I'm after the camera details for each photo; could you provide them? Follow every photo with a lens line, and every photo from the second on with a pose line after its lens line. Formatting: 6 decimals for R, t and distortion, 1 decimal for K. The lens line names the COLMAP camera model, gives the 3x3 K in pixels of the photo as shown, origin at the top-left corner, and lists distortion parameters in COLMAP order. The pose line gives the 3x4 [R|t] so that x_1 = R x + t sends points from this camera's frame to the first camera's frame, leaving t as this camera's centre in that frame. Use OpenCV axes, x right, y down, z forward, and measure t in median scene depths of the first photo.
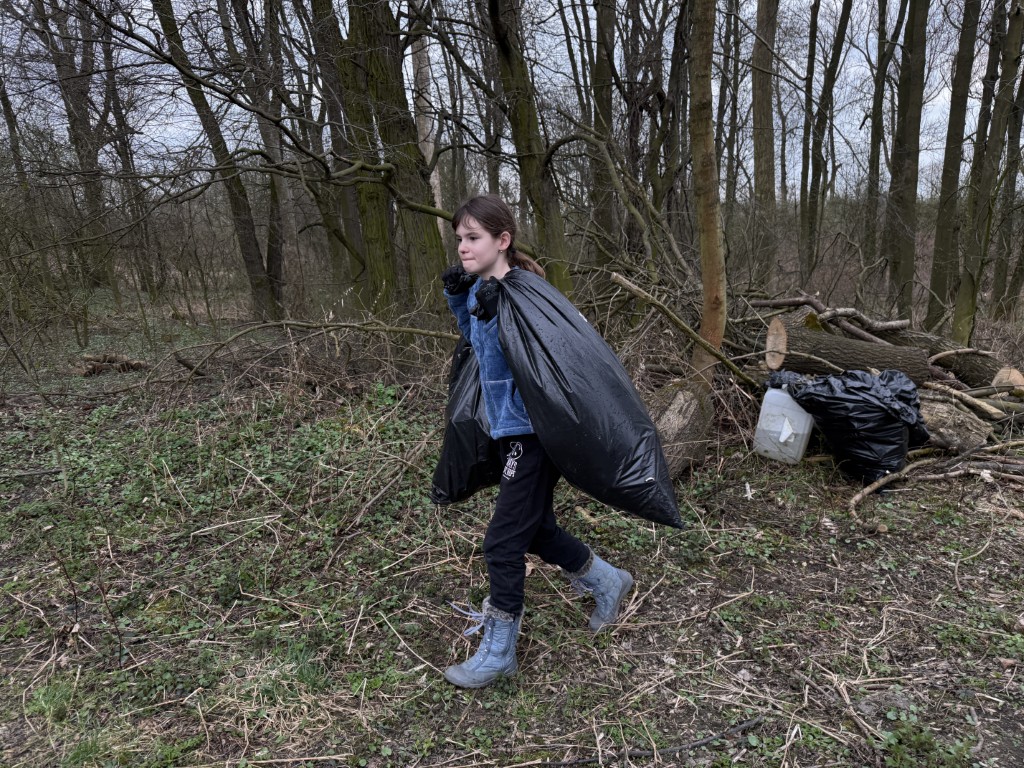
lens RADIAL K [[723.7, 0, 512.0], [0, 723.7, 384.0], [0, 0, 1]] dist [0.107360, -0.145971]
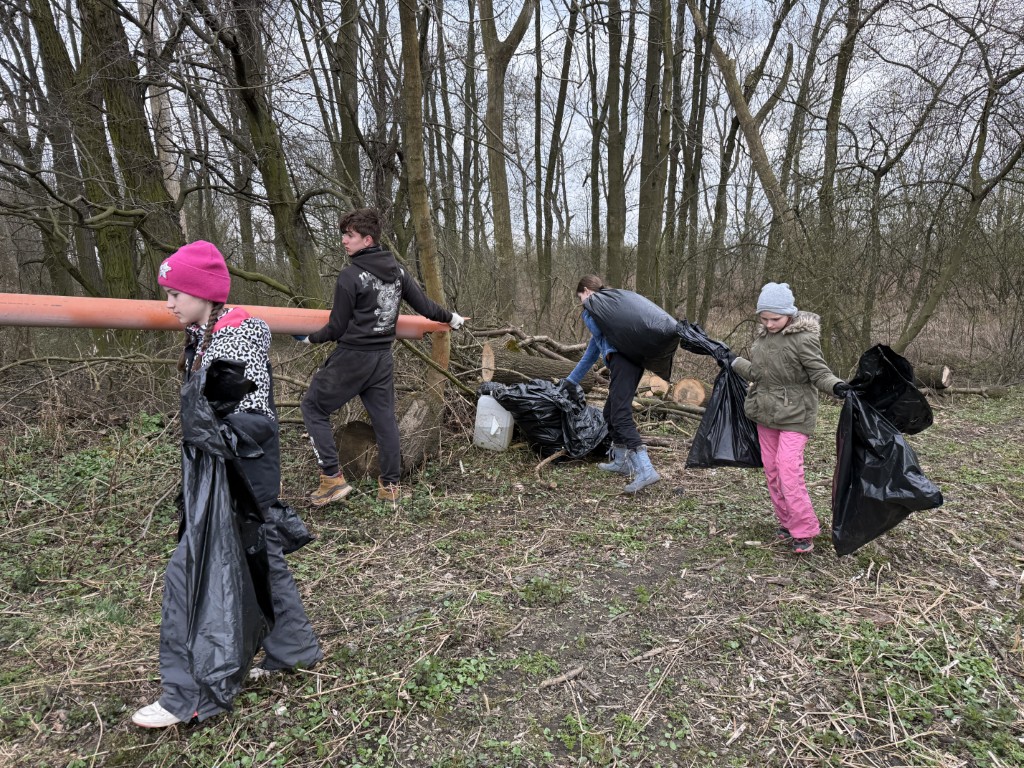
lens RADIAL K [[723.7, 0, 512.0], [0, 723.7, 384.0], [0, 0, 1]] dist [0.107360, -0.145971]
pose [[0.949790, -0.042285, 0.310019, -0.001072], [0.058715, 0.997311, -0.043853, 0.041984], [-0.307331, 0.059854, 0.949719, -0.236737]]
